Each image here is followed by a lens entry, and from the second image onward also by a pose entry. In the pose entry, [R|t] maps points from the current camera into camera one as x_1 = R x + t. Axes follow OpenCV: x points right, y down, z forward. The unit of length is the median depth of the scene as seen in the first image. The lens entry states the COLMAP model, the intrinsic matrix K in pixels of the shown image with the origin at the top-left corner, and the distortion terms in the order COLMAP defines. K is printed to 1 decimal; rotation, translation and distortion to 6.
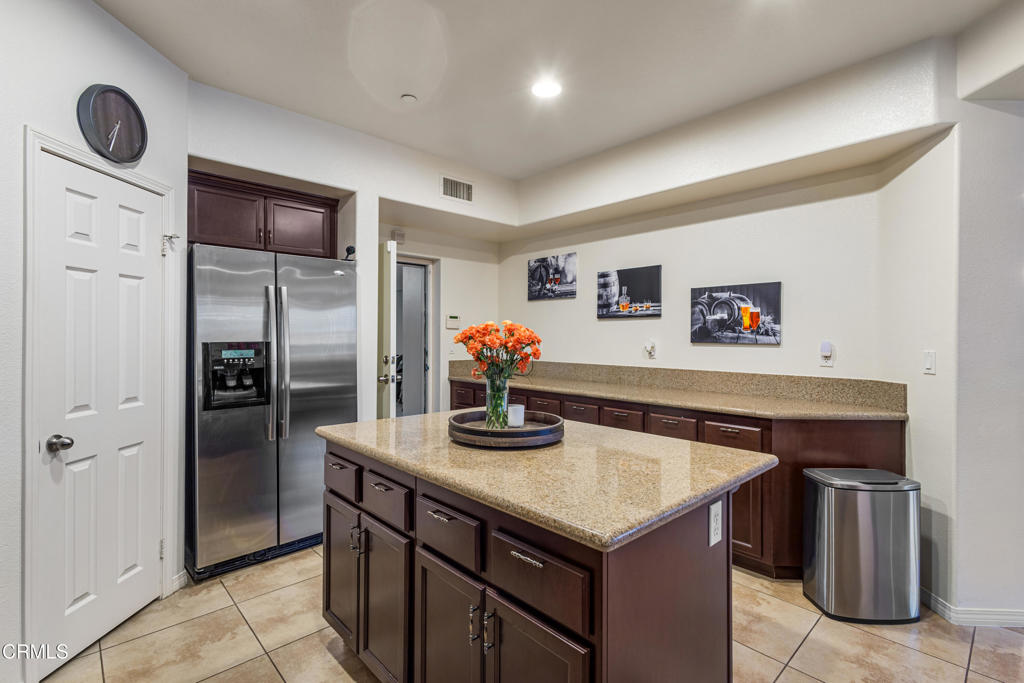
lens RADIAL K [[471.8, 0, 514.6], [0, 471.8, 335.8], [0, 0, 1]] dist [0.012497, -0.004313]
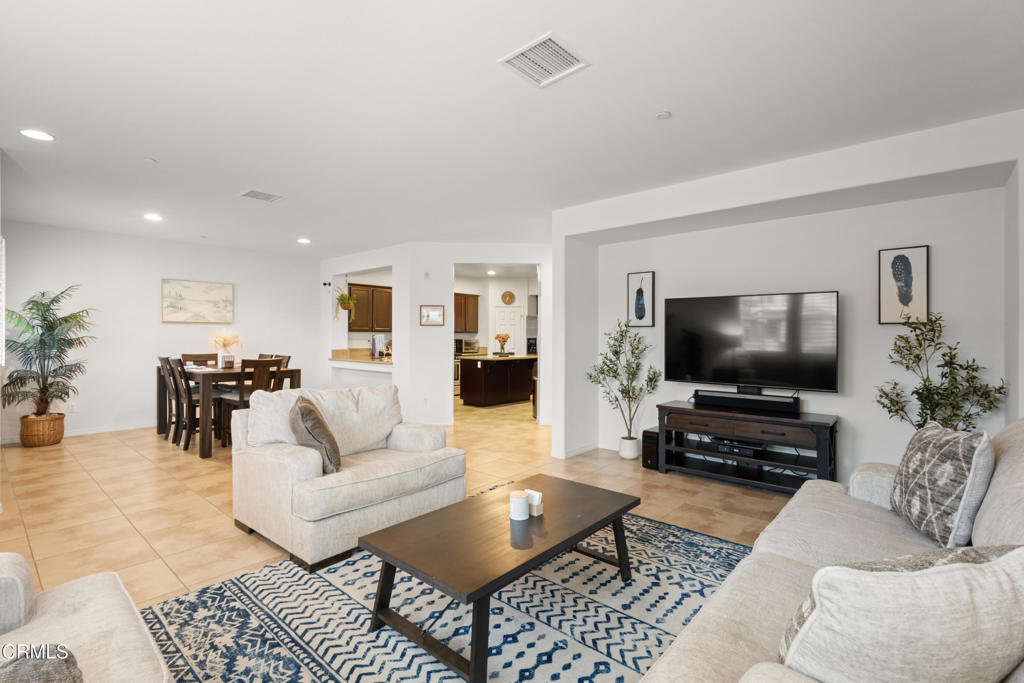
lens RADIAL K [[471.8, 0, 512.9], [0, 471.8, 335.0], [0, 0, 1]] dist [0.012497, -0.004313]
pose [[0.102750, -0.005417, -0.994692, 2.820021], [-0.003463, 0.999977, -0.005804, 0.008441], [0.994701, 0.004041, 0.102729, 0.314505]]
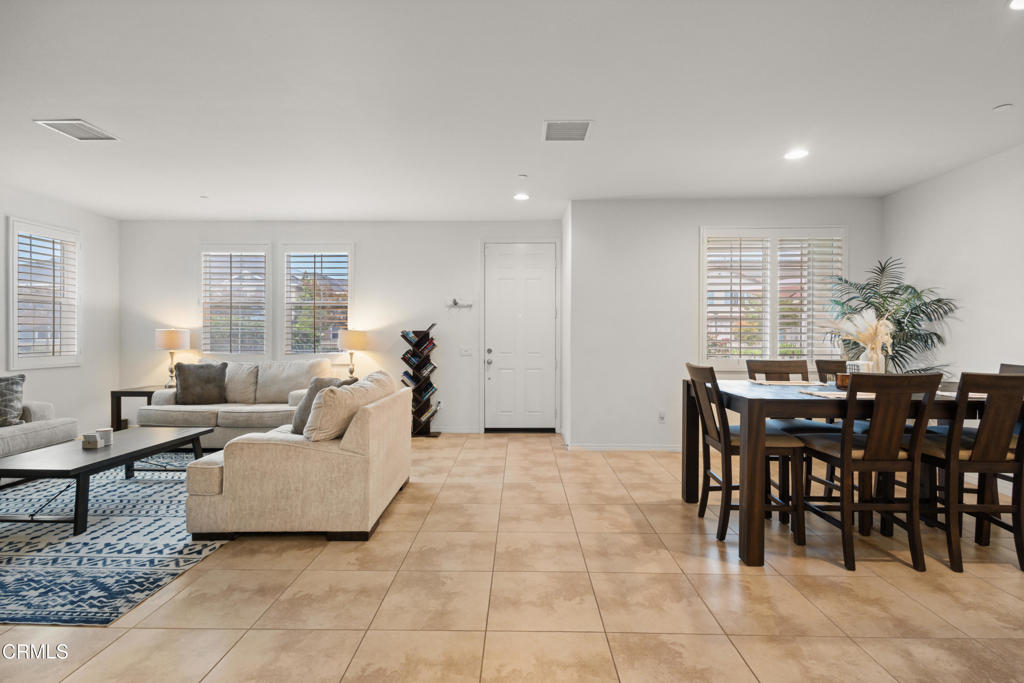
lens RADIAL K [[471.8, 0, 511.6], [0, 471.8, 333.9], [0, 0, 1]] dist [0.012497, -0.004313]
pose [[-0.716983, -0.003188, 0.697083, 0.733169], [-0.003239, 0.999994, 0.001242, 0.023695], [-0.697083, -0.001367, -0.716989, 0.525924]]
